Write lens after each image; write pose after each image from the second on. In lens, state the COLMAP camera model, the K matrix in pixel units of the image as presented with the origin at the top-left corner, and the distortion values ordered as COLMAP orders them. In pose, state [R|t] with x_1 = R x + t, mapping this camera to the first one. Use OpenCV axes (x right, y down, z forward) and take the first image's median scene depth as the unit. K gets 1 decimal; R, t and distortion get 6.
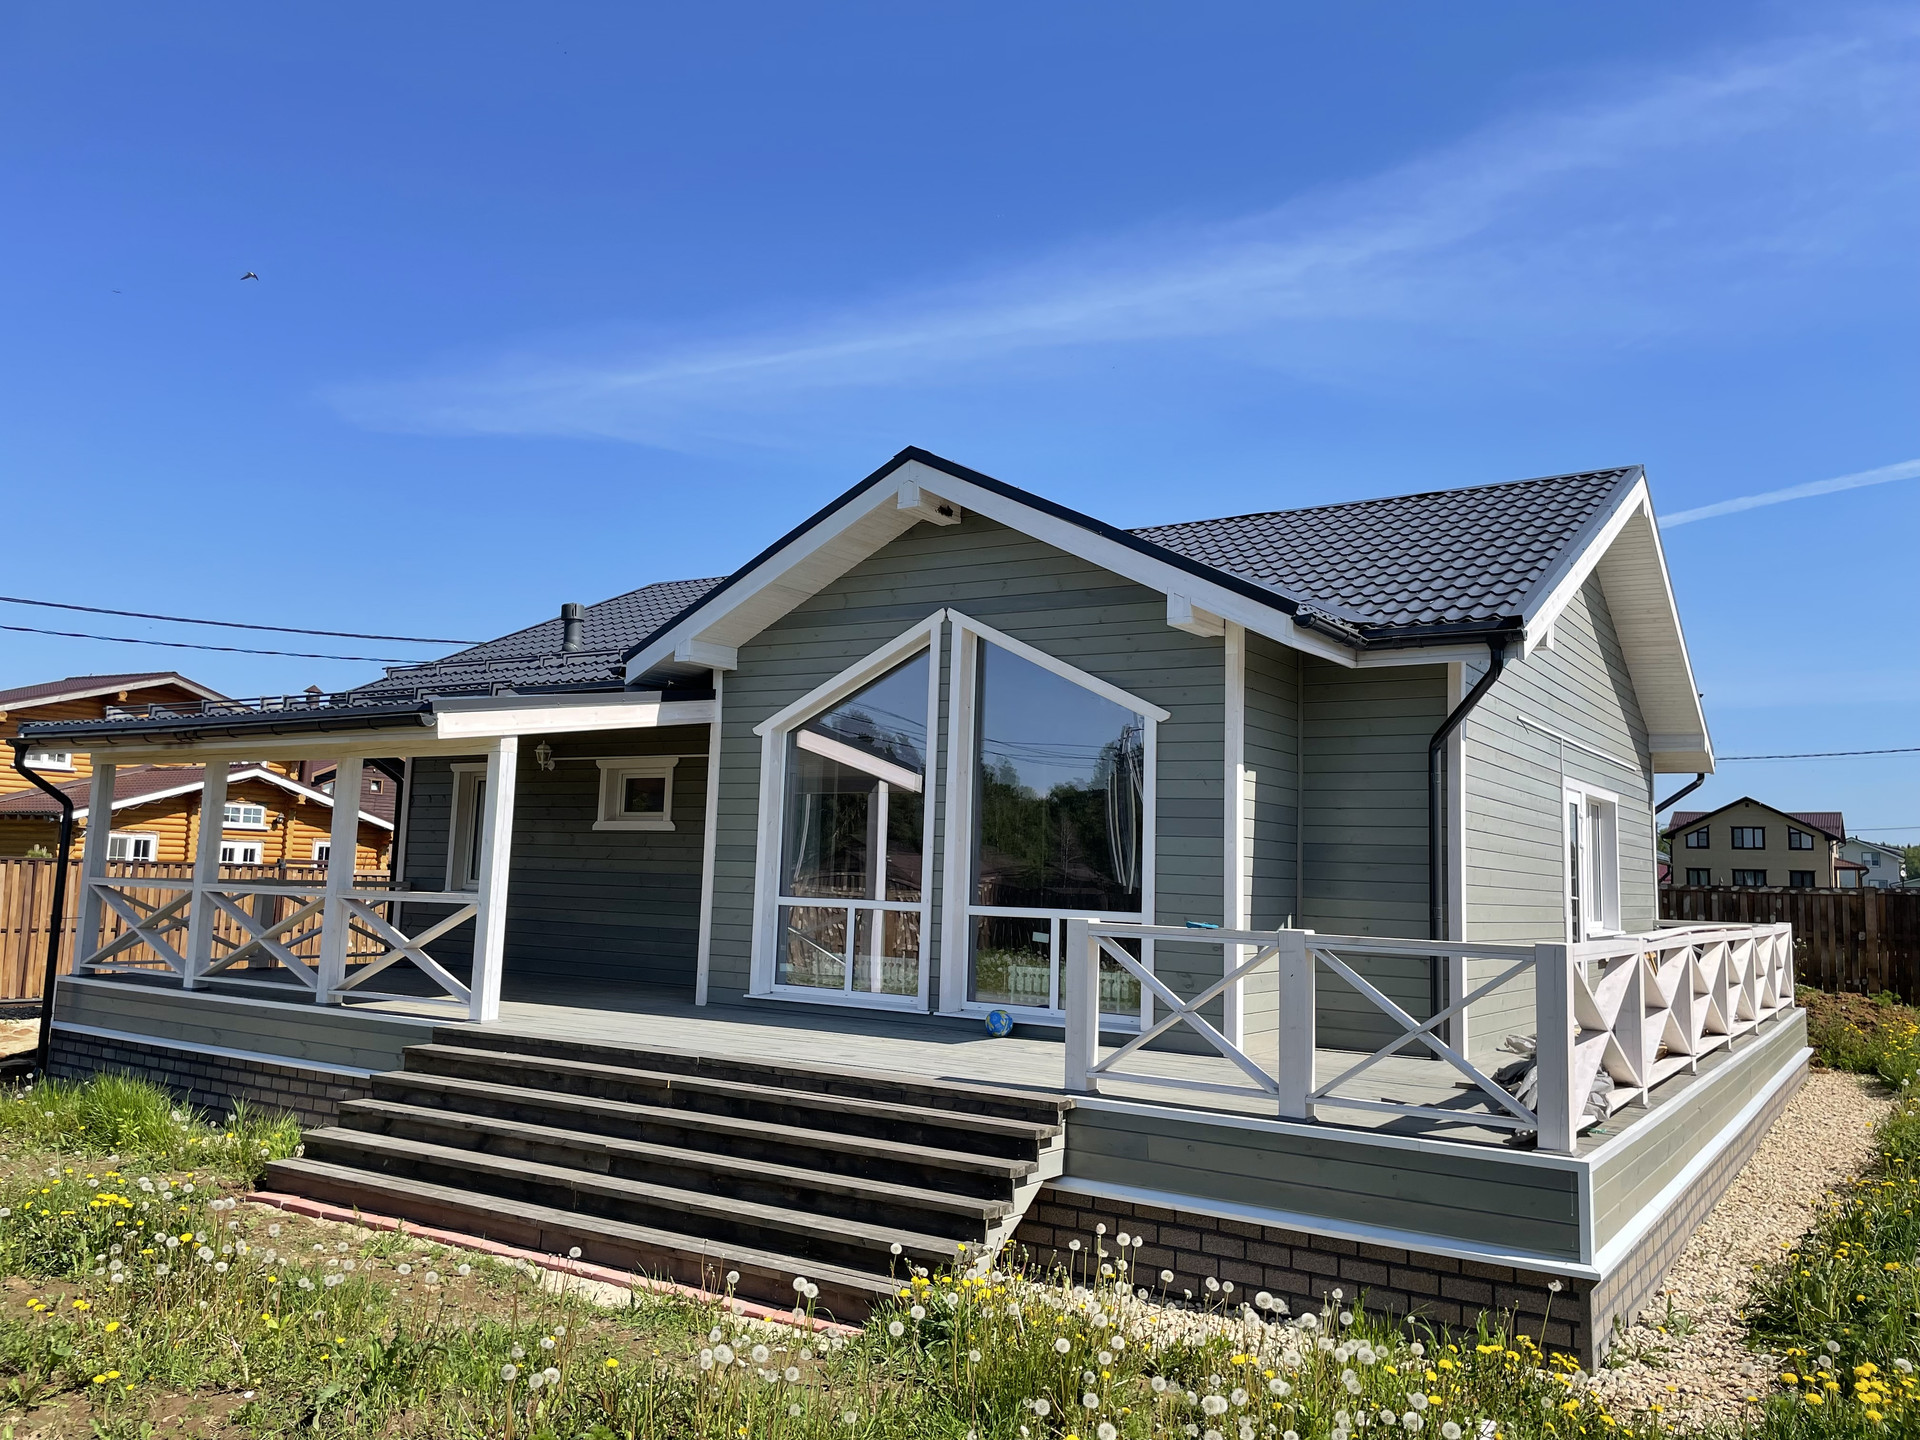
lens RADIAL K [[1487.4, 0, 1014.2], [0, 1487.4, 722.5], [0, 0, 1]] dist [0.006189, -0.046299]
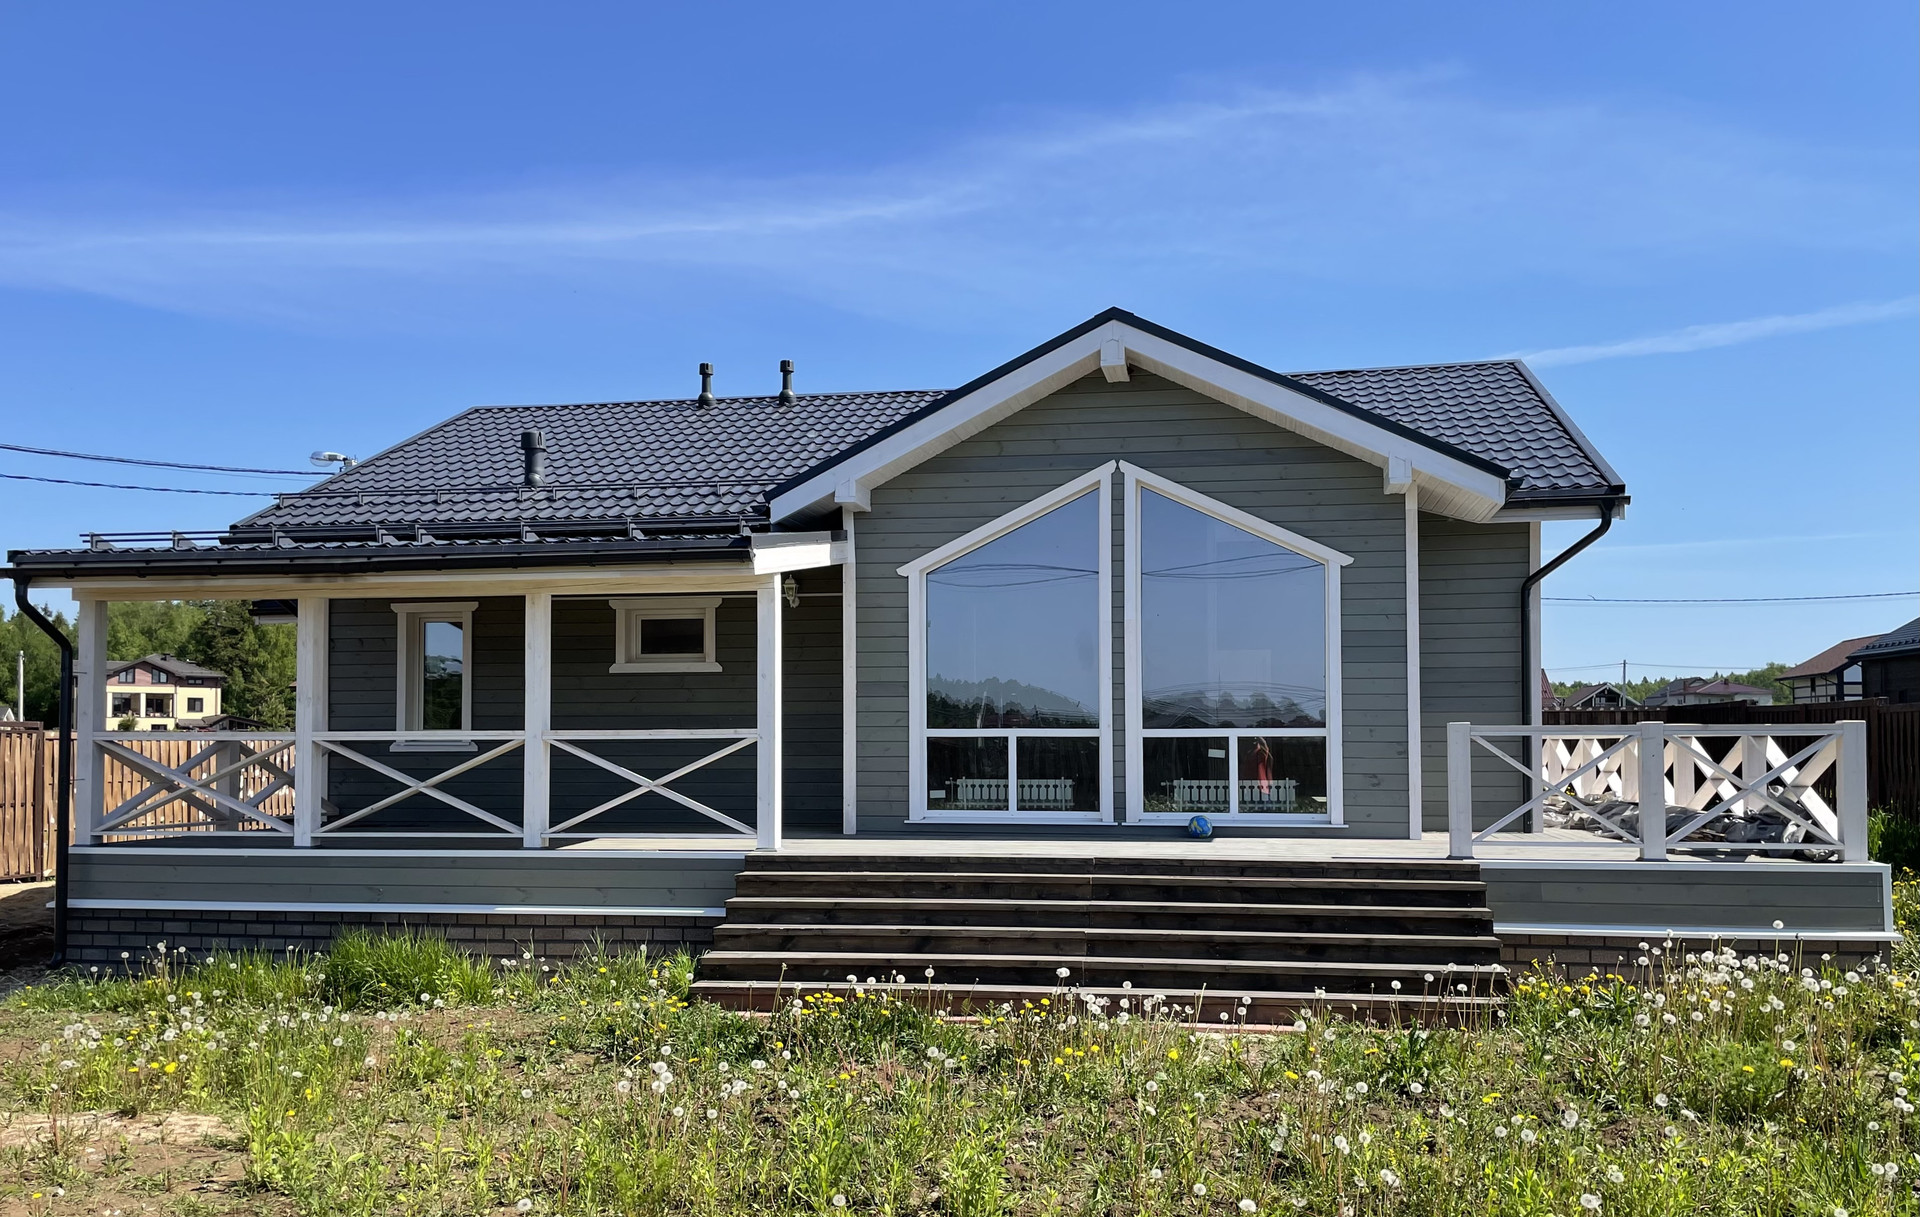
lens RADIAL K [[1565.7, 0, 961.0], [0, 1565.7, 753.0], [0, 0, 1]] dist [0.057356, 0.001430]
pose [[0.929675, -0.031889, 0.366999, -0.580569], [-0.009600, 0.993811, 0.110673, 0.010741], [-0.368256, -0.106413, 0.923614, -0.048572]]
